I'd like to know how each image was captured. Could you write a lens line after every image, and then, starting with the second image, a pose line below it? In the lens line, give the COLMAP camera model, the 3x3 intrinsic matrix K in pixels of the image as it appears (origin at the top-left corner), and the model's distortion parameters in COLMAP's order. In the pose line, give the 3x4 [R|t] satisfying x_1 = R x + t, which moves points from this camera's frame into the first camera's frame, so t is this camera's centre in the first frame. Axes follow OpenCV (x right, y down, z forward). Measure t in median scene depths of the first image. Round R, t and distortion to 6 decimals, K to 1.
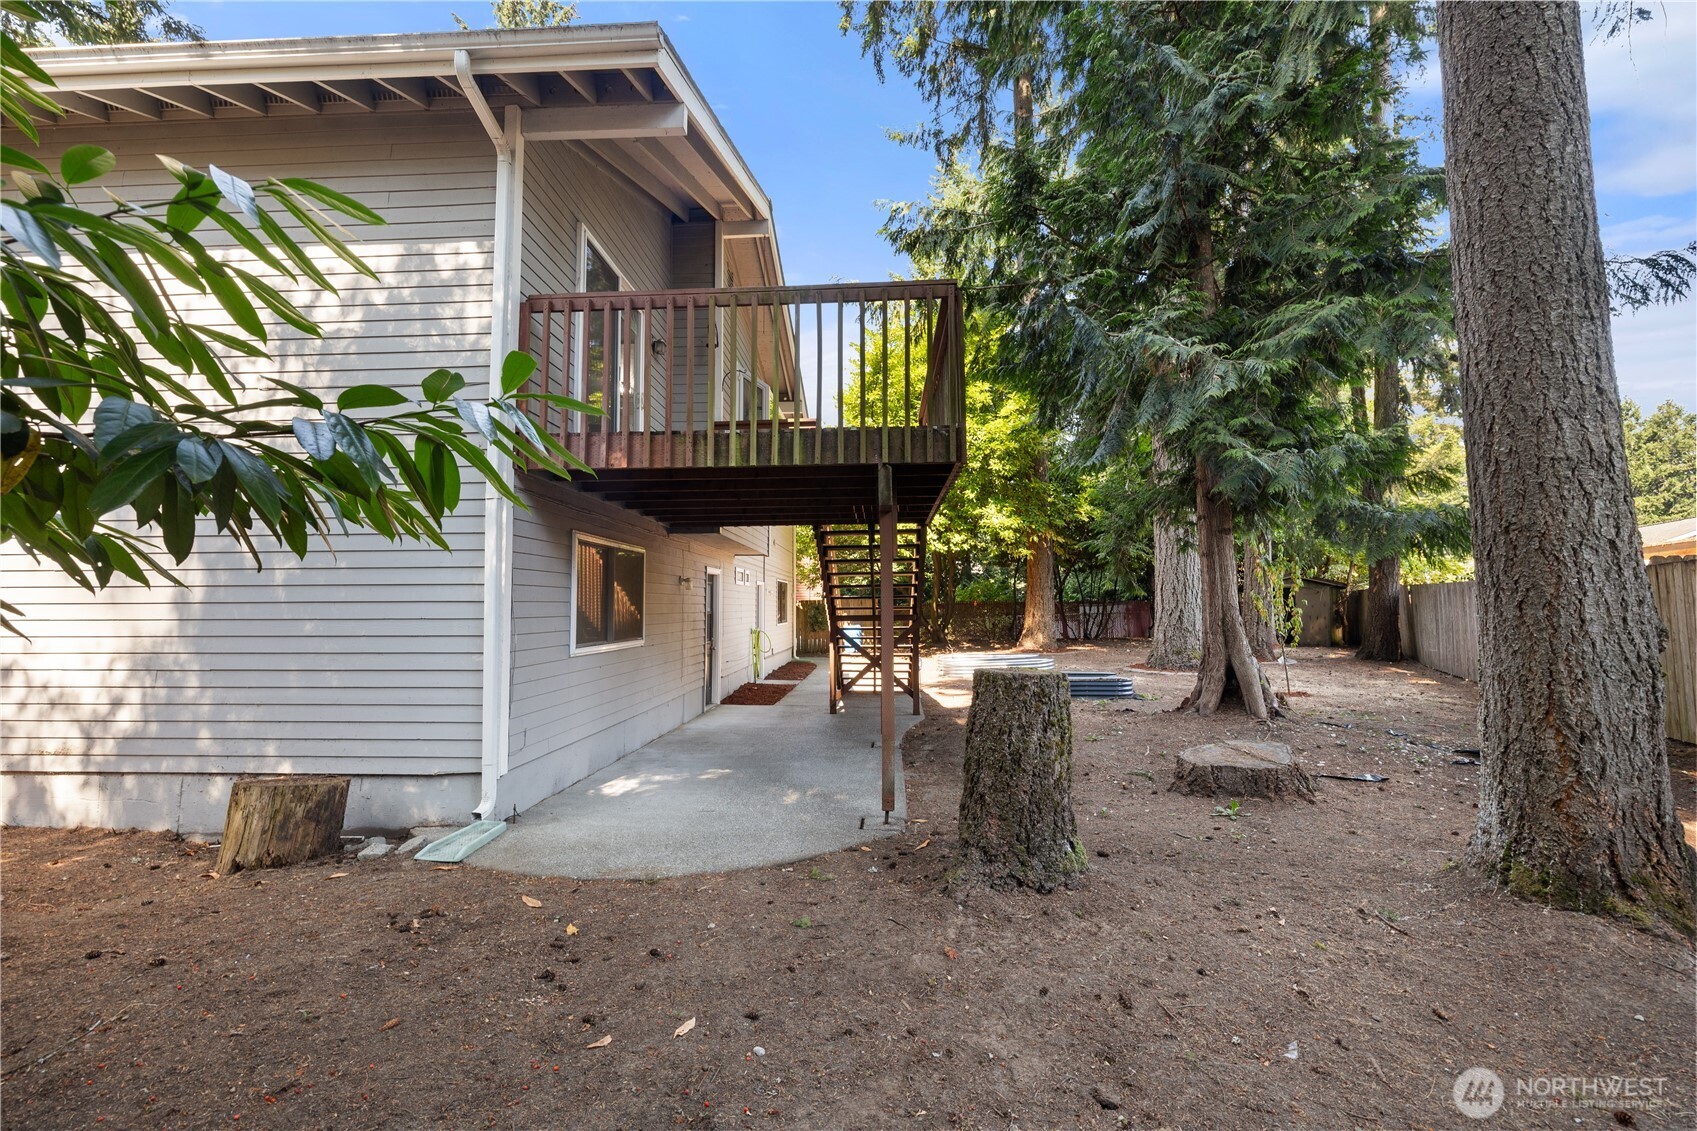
lens RADIAL K [[713.0, 0, 841.6], [0, 713.0, 559.3], [0, 0, 1]] dist [0.001871, 0.000294]
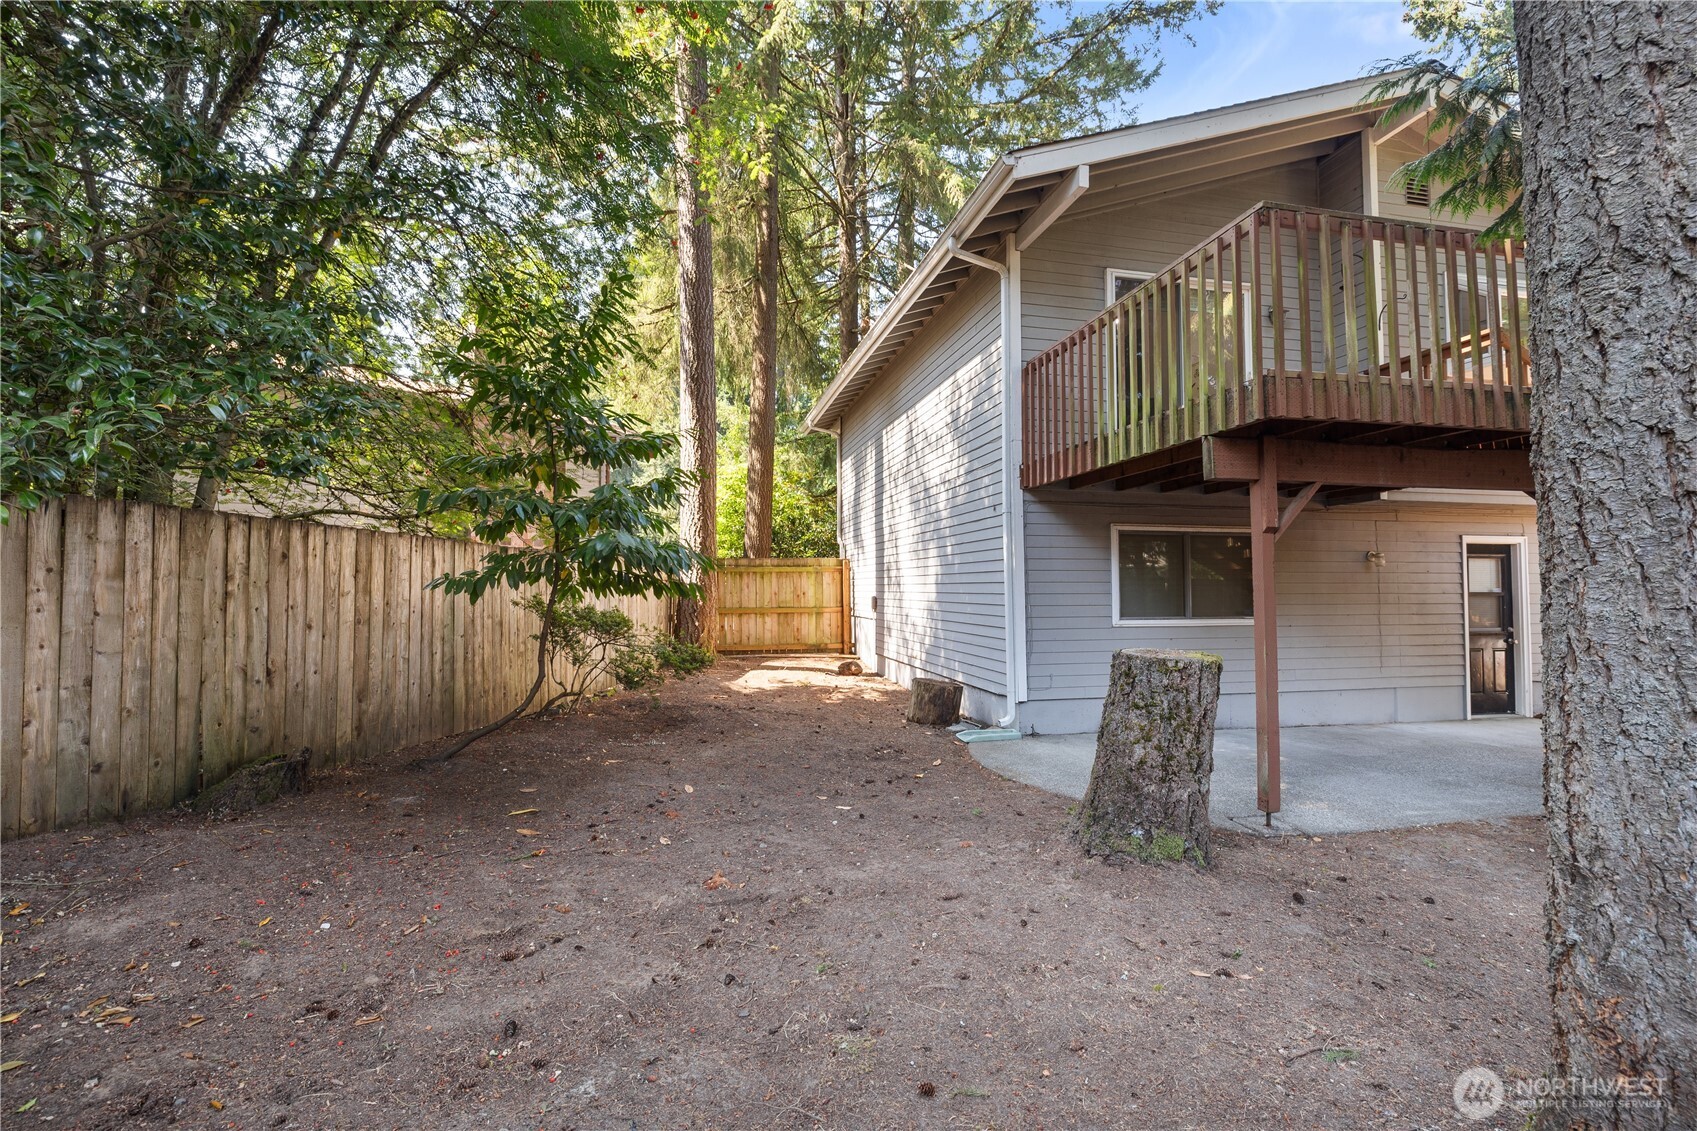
lens RADIAL K [[713.0, 0, 841.6], [0, 713.0, 559.3], [0, 0, 1]] dist [0.001871, 0.000294]
pose [[0.276031, -0.035326, -0.960499, 0.890873], [0.062623, 0.997862, -0.018703, 0.018678], [0.959107, -0.054986, 0.277653, 0.279208]]
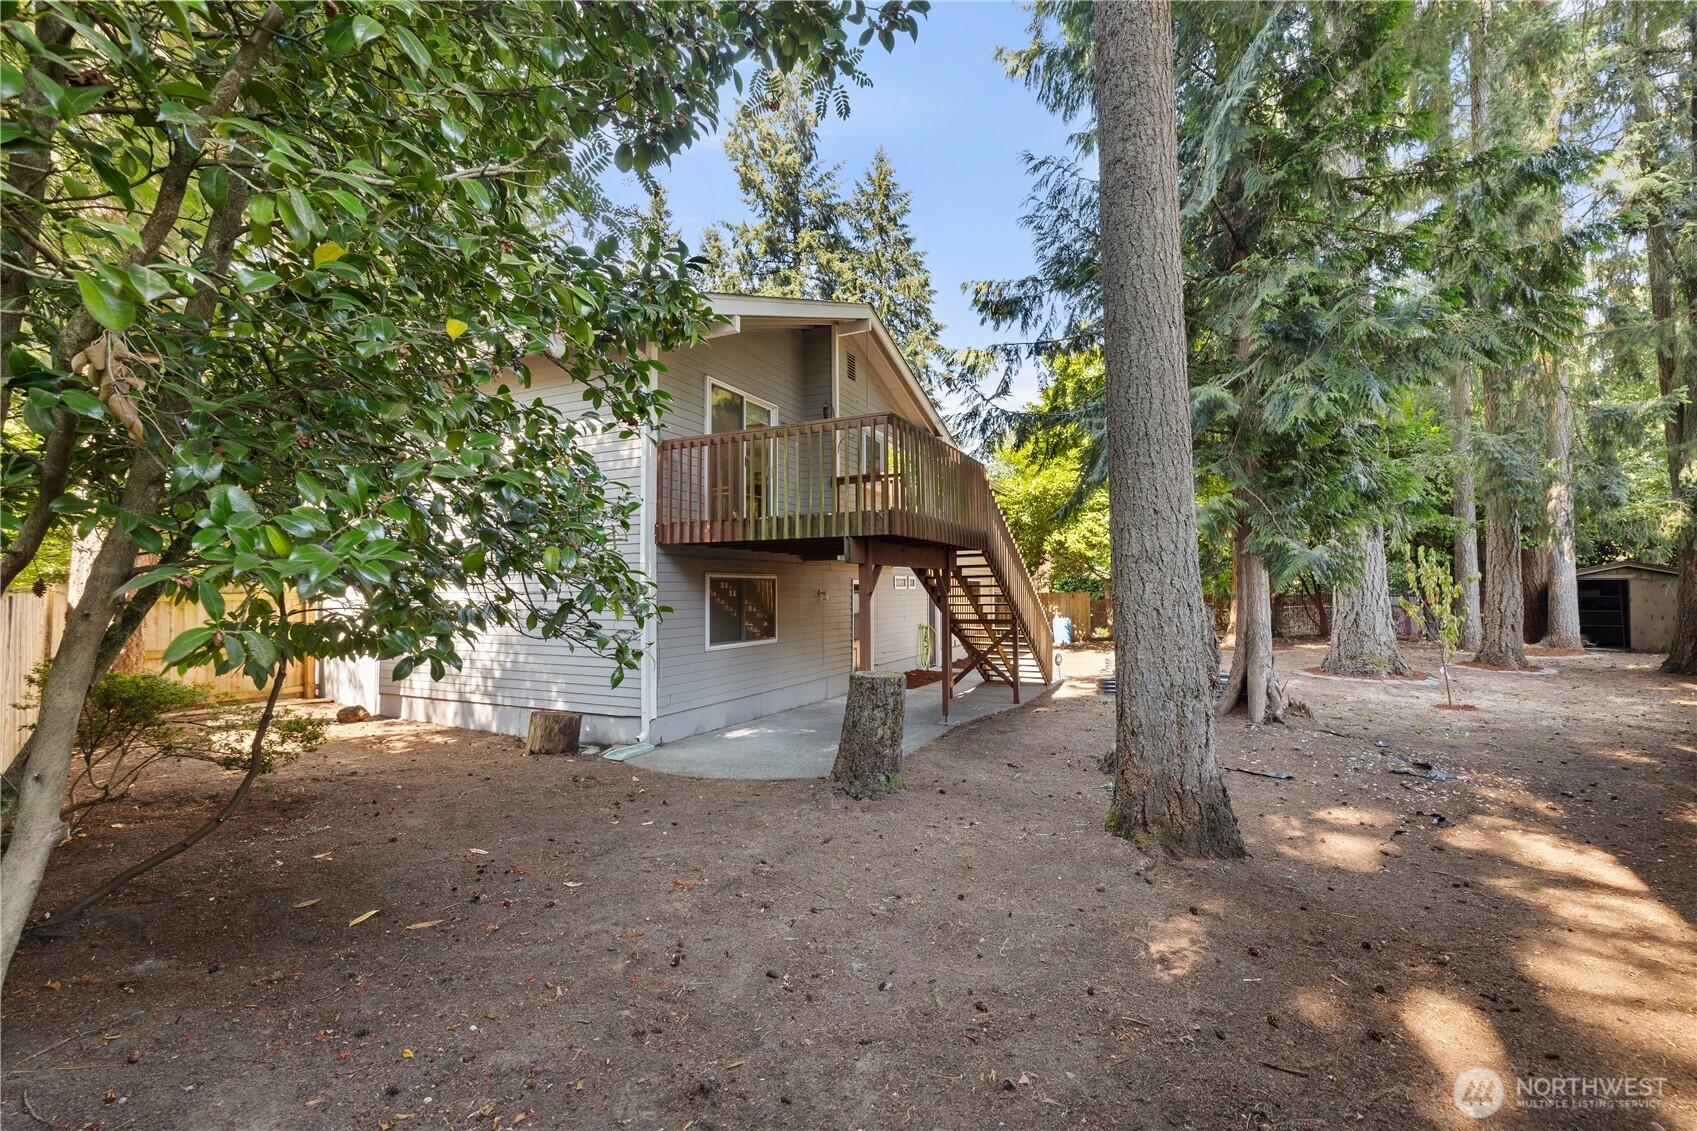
lens RADIAL K [[713.0, 0, 841.6], [0, 713.0, 559.3], [0, 0, 1]] dist [0.001871, 0.000294]
pose [[0.920471, -0.018224, -0.390386, 0.699081], [0.027713, 0.999441, 0.018687, -0.121213], [0.389827, -0.028019, 0.920462, -0.465912]]
